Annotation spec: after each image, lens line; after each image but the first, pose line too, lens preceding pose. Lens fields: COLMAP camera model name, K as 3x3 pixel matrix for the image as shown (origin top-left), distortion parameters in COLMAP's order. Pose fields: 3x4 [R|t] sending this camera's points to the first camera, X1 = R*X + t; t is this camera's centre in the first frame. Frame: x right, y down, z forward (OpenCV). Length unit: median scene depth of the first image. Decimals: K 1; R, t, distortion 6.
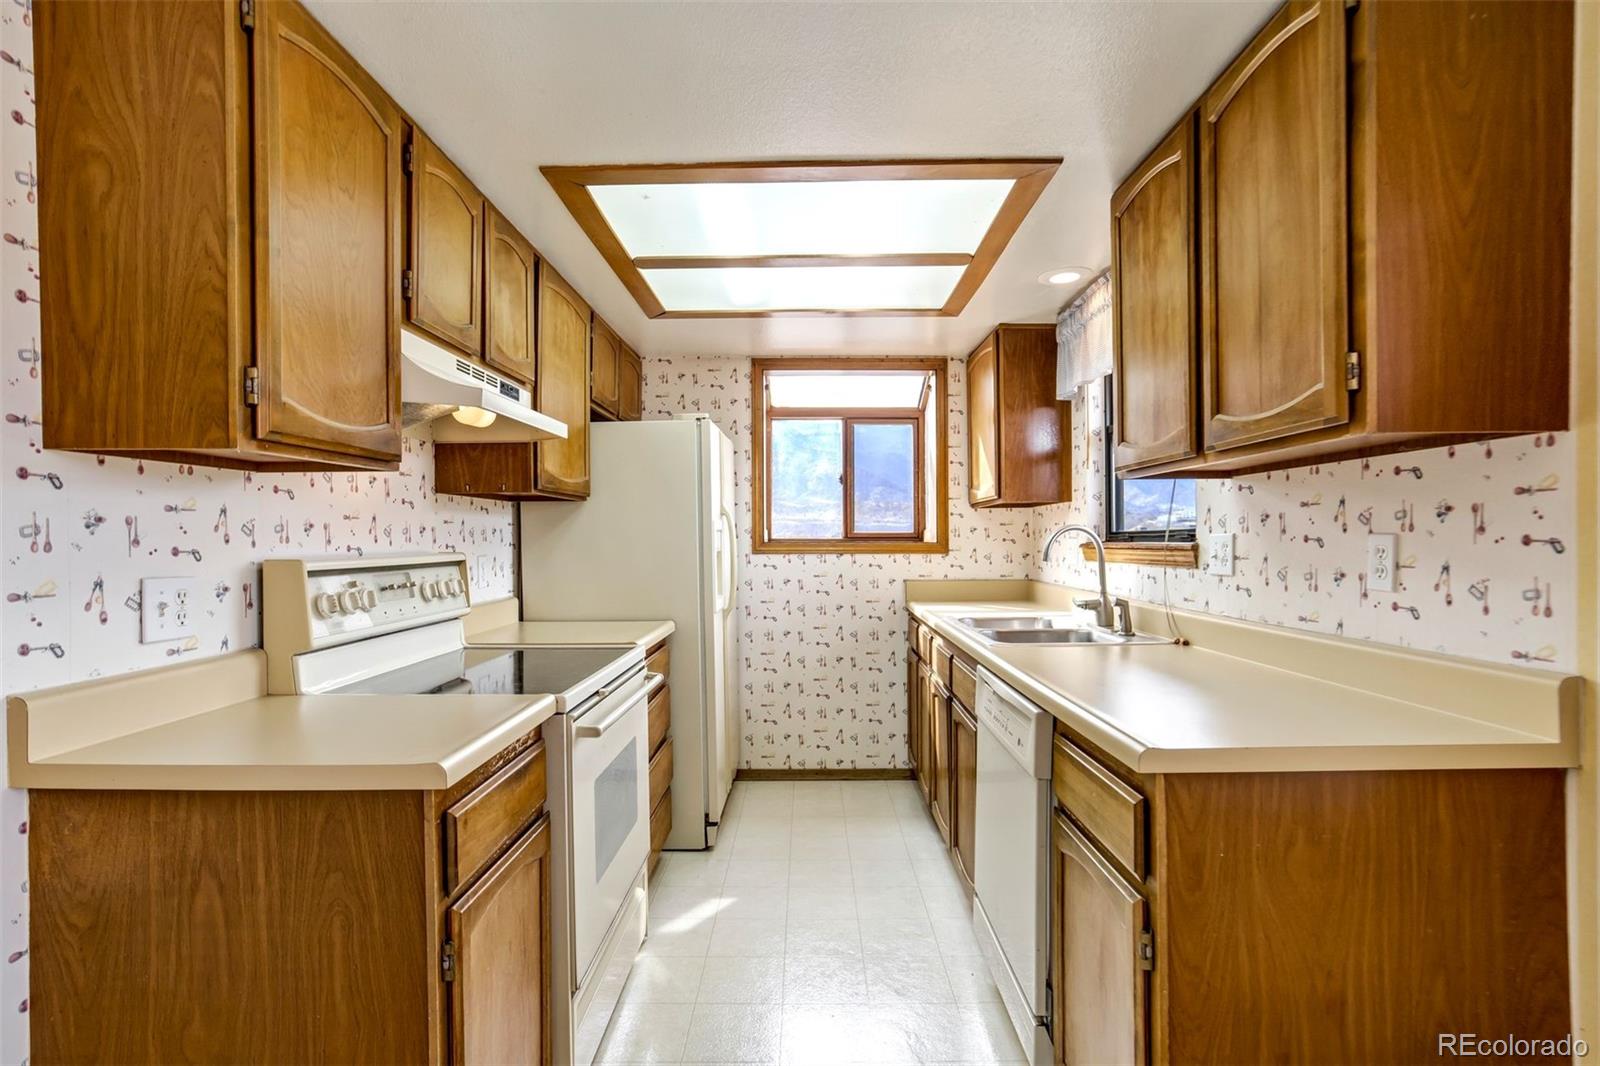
lens RADIAL K [[754.0, 0, 798.3], [0, 754.0, 543.9], [0, 0, 1]] dist [-0.052290, 0.027962]
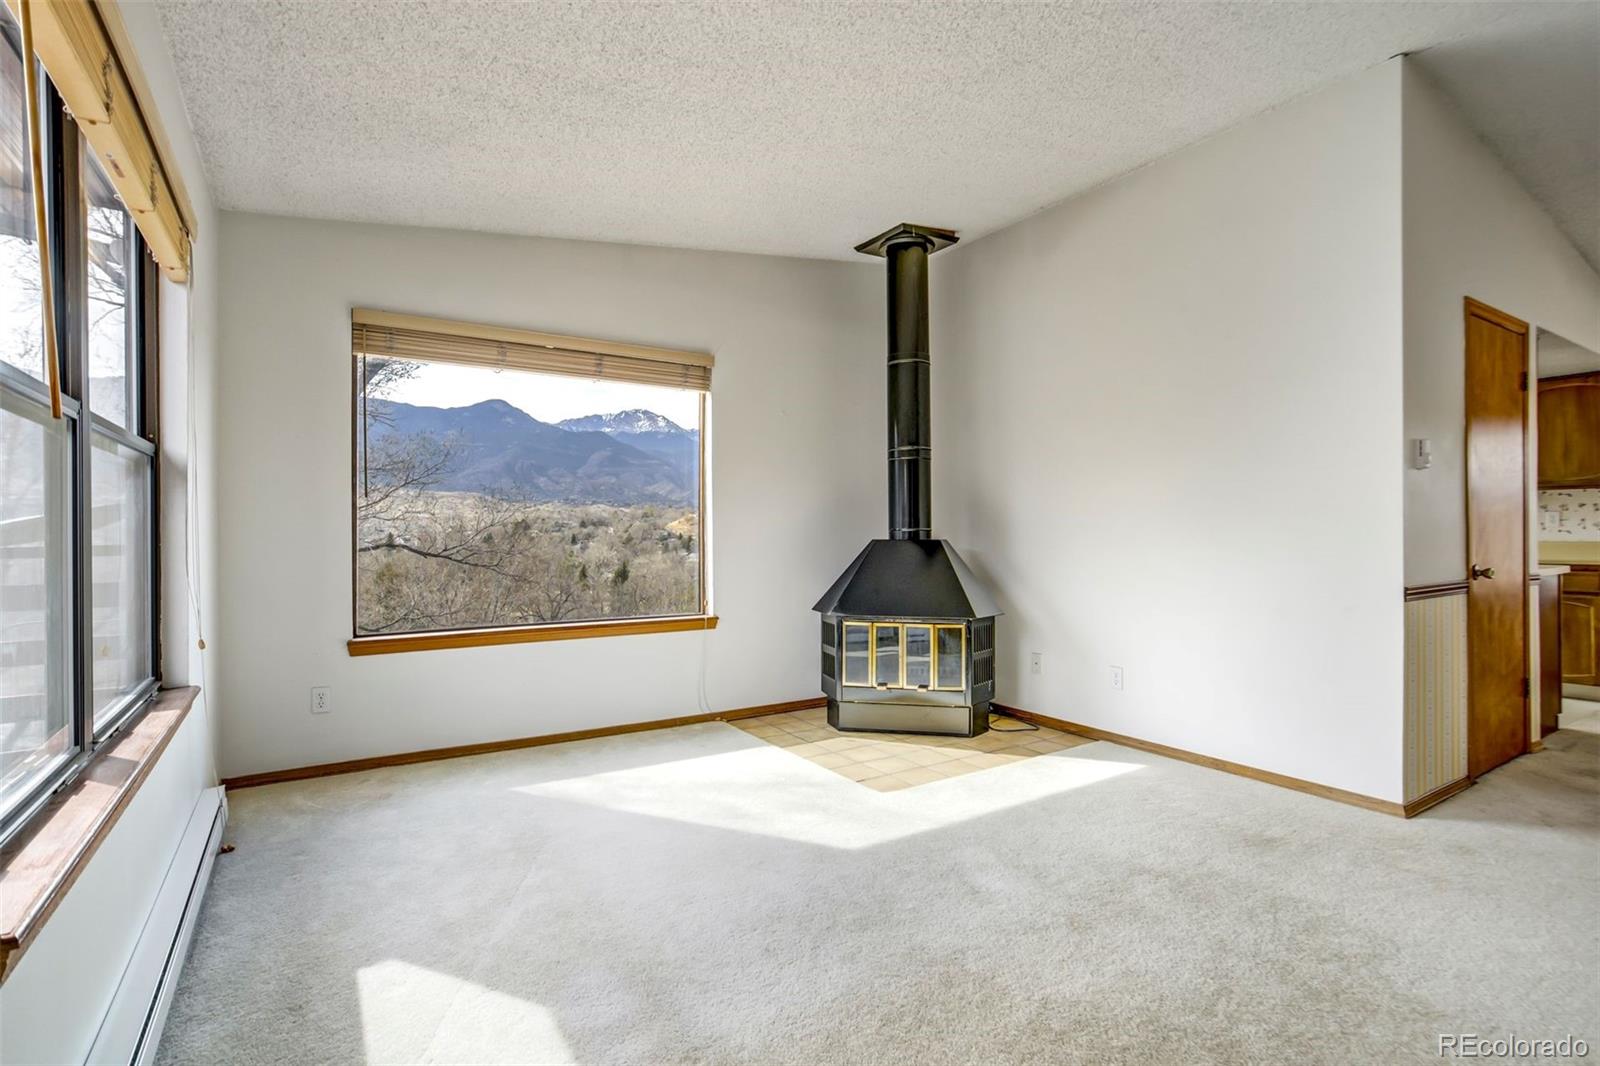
lens RADIAL K [[762.0, 0, 800.0], [0, 762.0, 533.0], [0, 0, 1]] dist [-0.053061, 0.026705]
pose [[0.835384, 0.002992, 0.549659, -4.322741], [-0.000112, 0.999986, -0.005273, 0.113513], [-0.549667, 0.004343, 0.835373, -0.007902]]
